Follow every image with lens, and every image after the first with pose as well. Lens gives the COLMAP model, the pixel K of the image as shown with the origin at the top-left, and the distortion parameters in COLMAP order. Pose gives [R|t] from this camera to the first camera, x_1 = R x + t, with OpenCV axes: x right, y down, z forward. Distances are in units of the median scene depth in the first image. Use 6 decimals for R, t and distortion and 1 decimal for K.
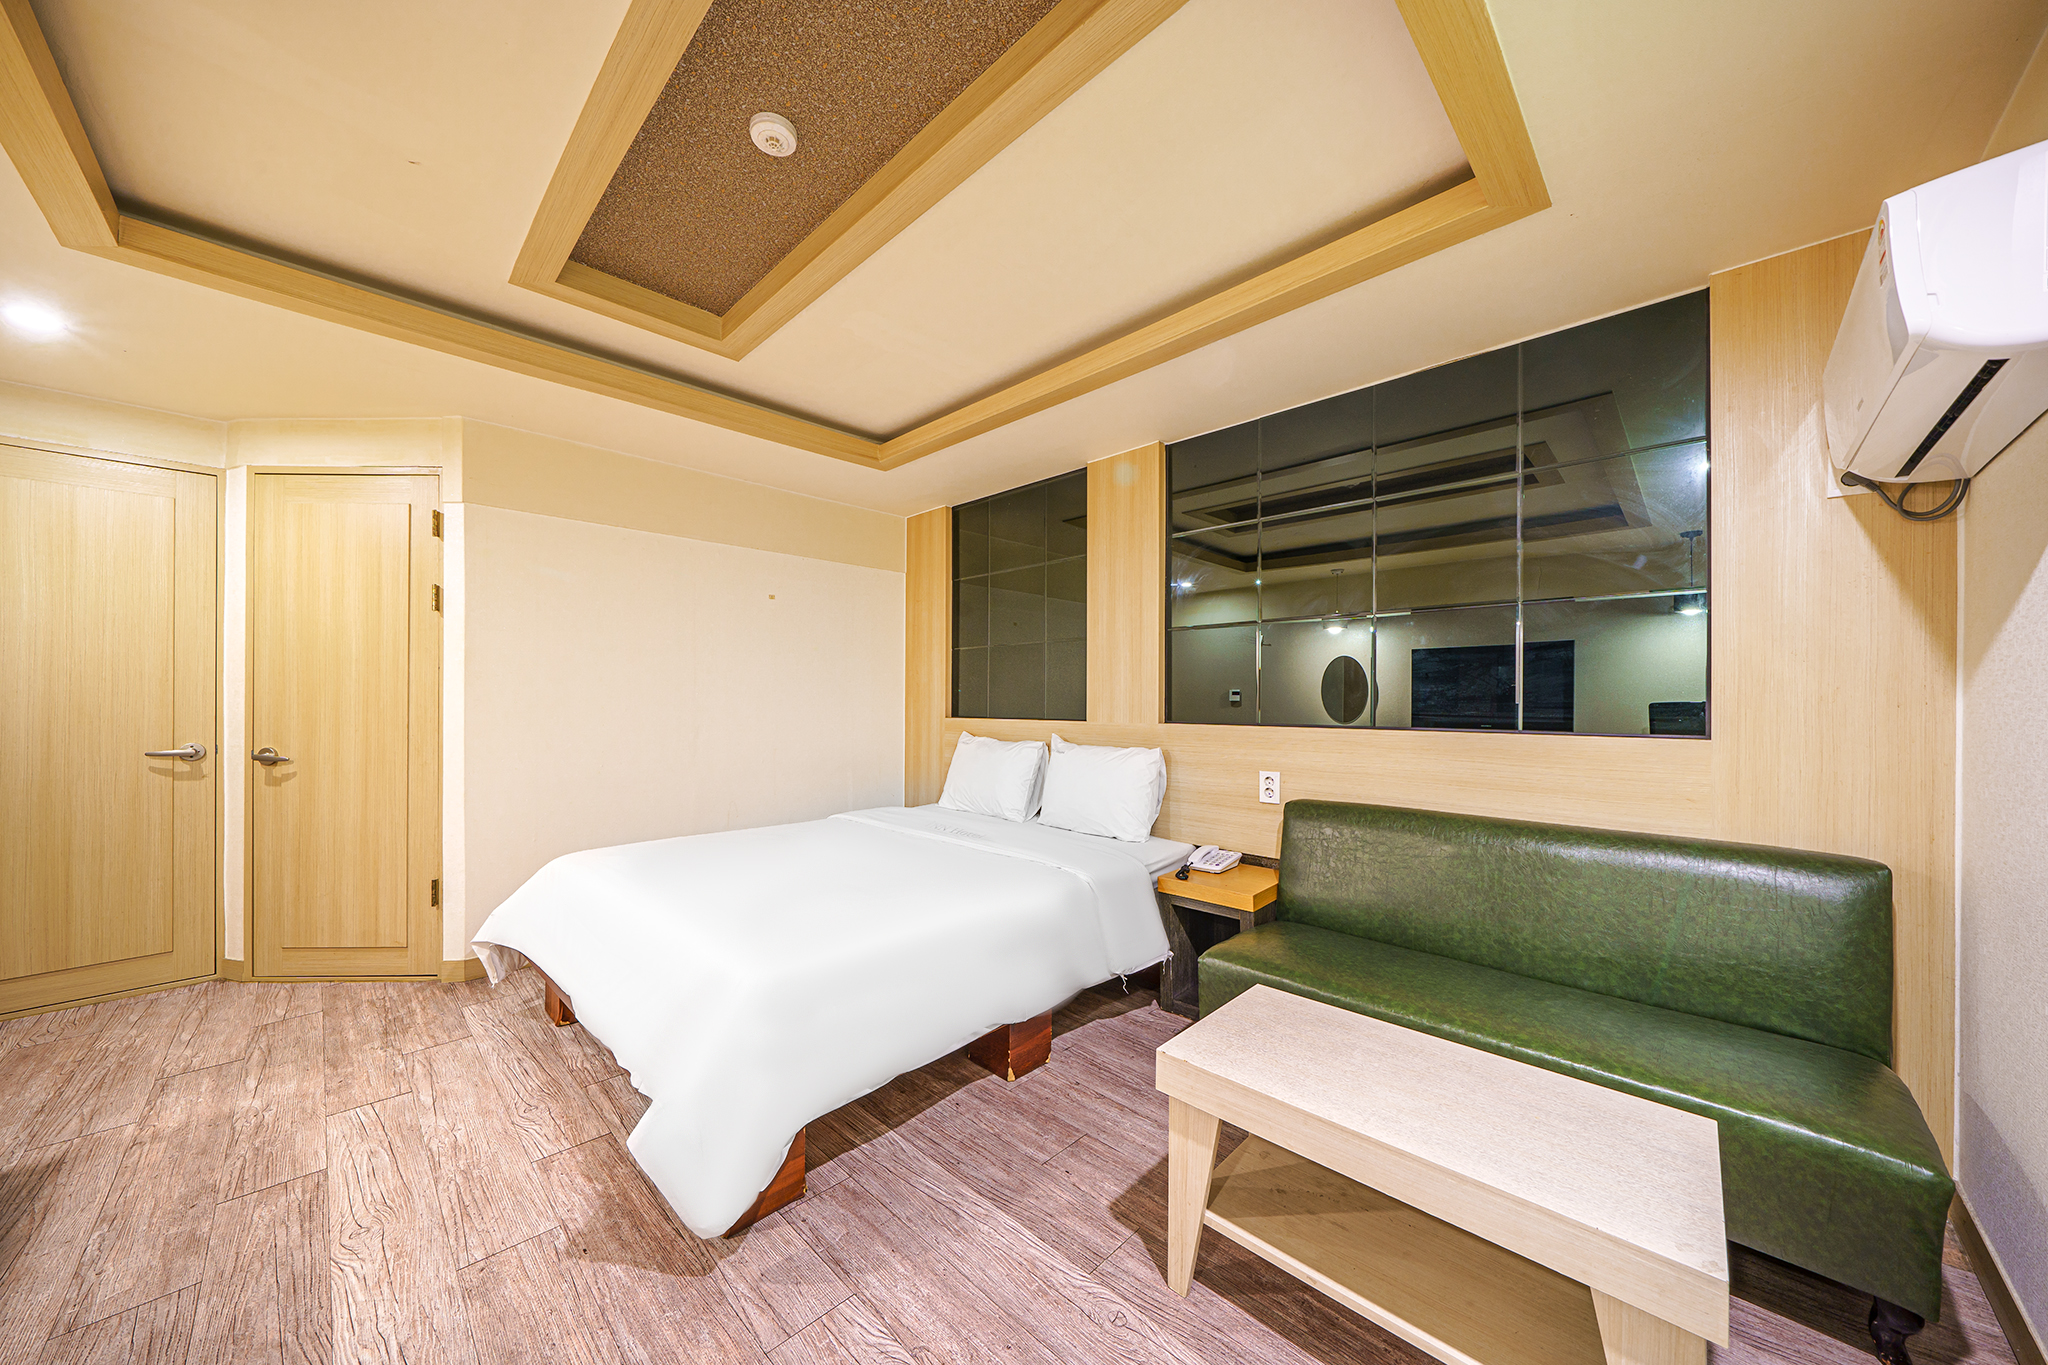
lens RADIAL K [[697.4, 0, 1023.4], [0, 697.4, 700.4], [0, 0, 1]] dist [0.000351, 0.000213]
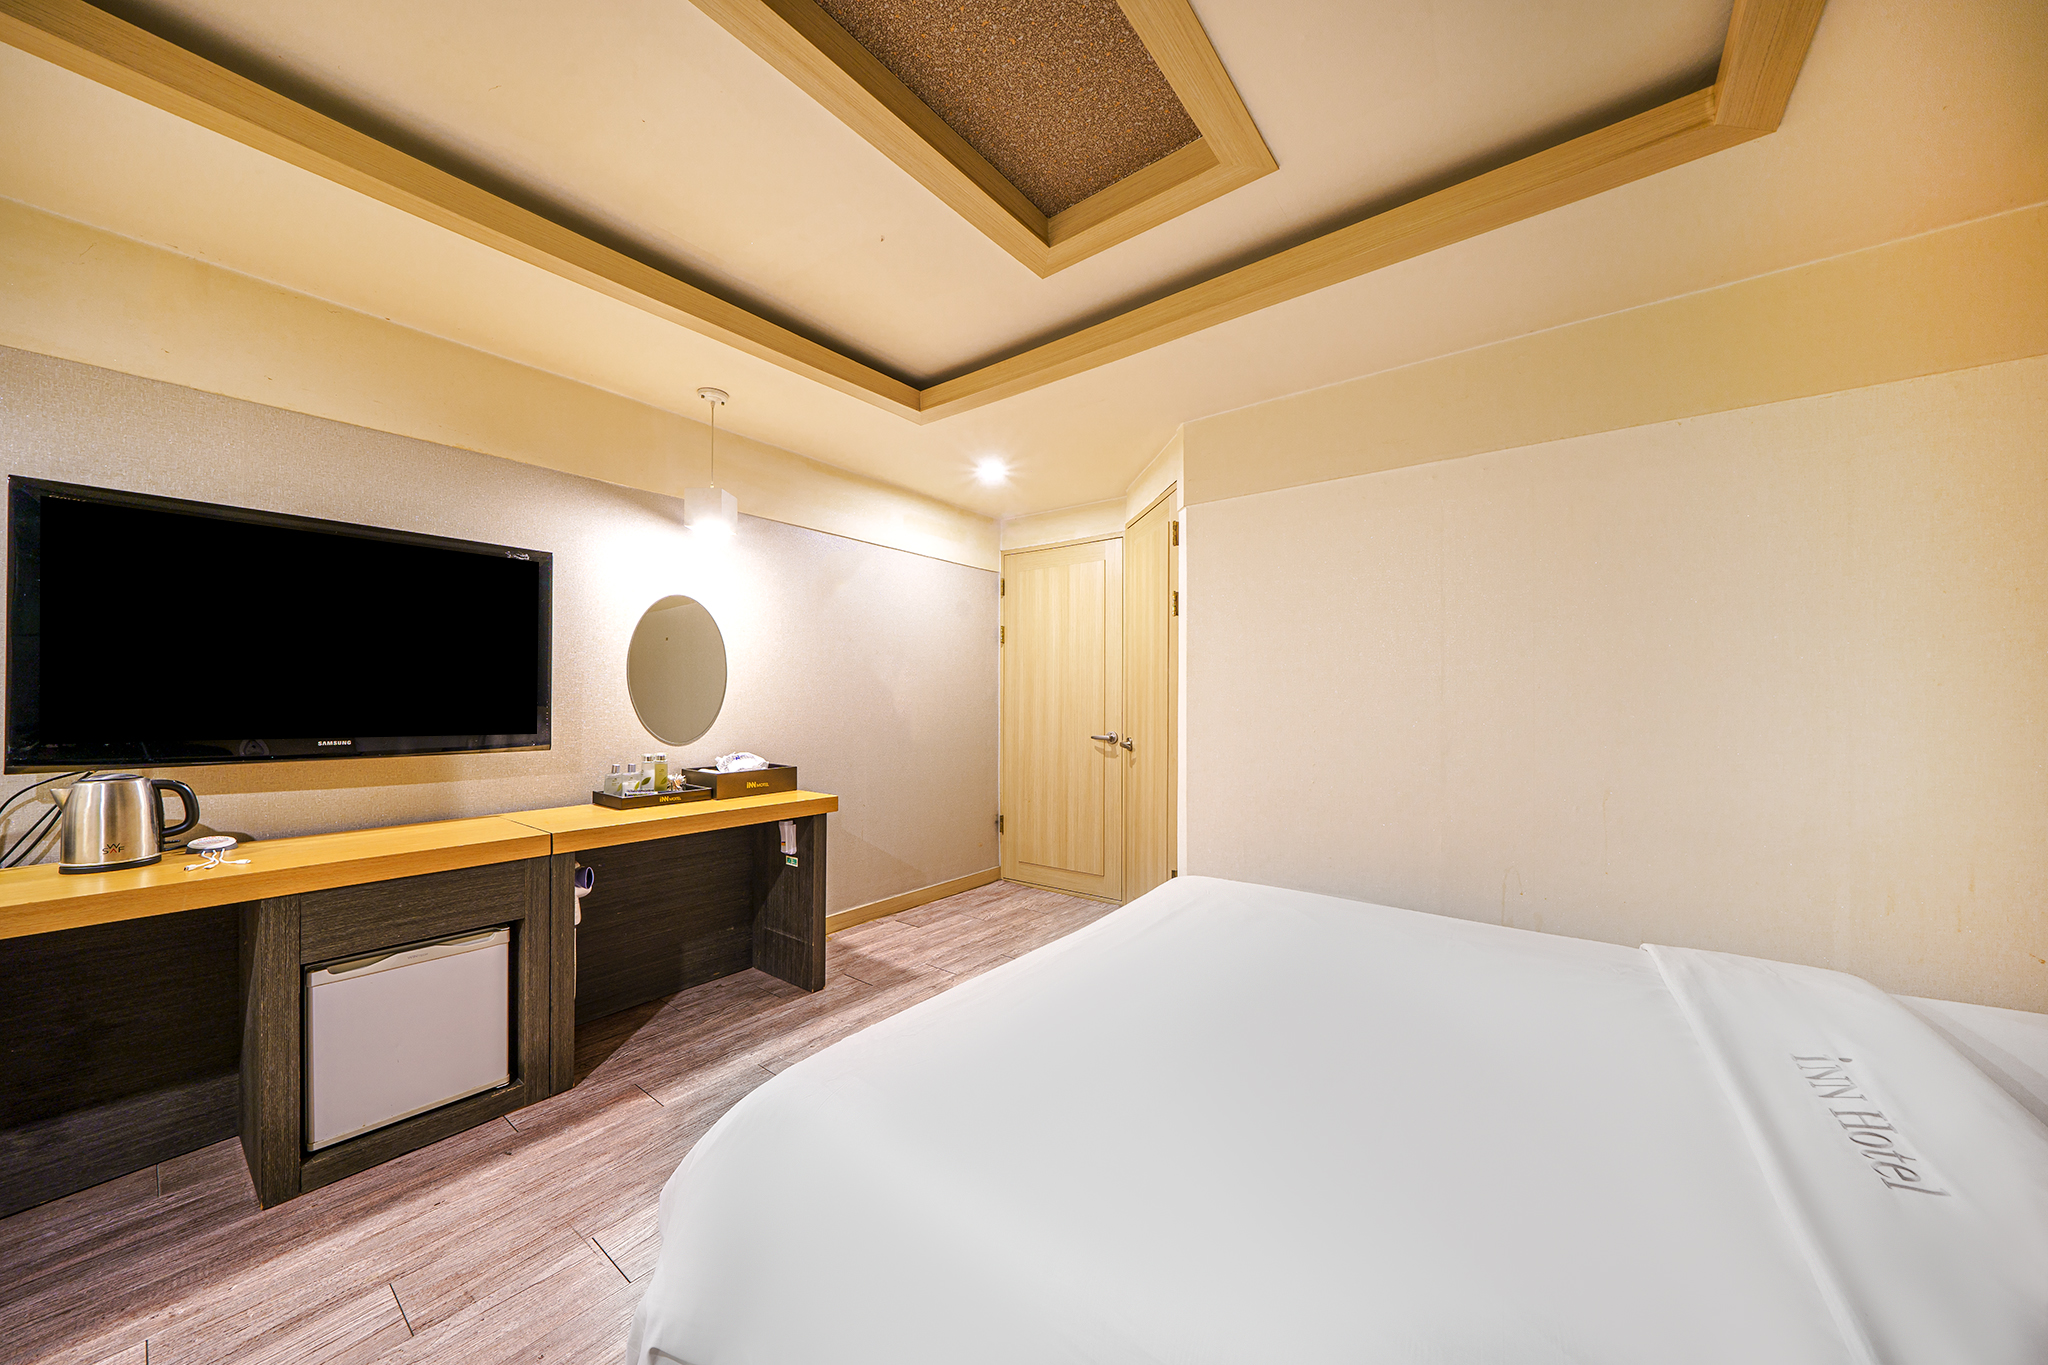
lens RADIAL K [[697.4, 0, 1023.4], [0, 697.4, 700.4], [0, 0, 1]] dist [0.000351, 0.000213]
pose [[0.111779, -0.006107, -0.993714, 0.185218], [0.002627, 0.999979, -0.005850, 0.006235], [0.993730, -0.001956, 0.111793, 0.650690]]
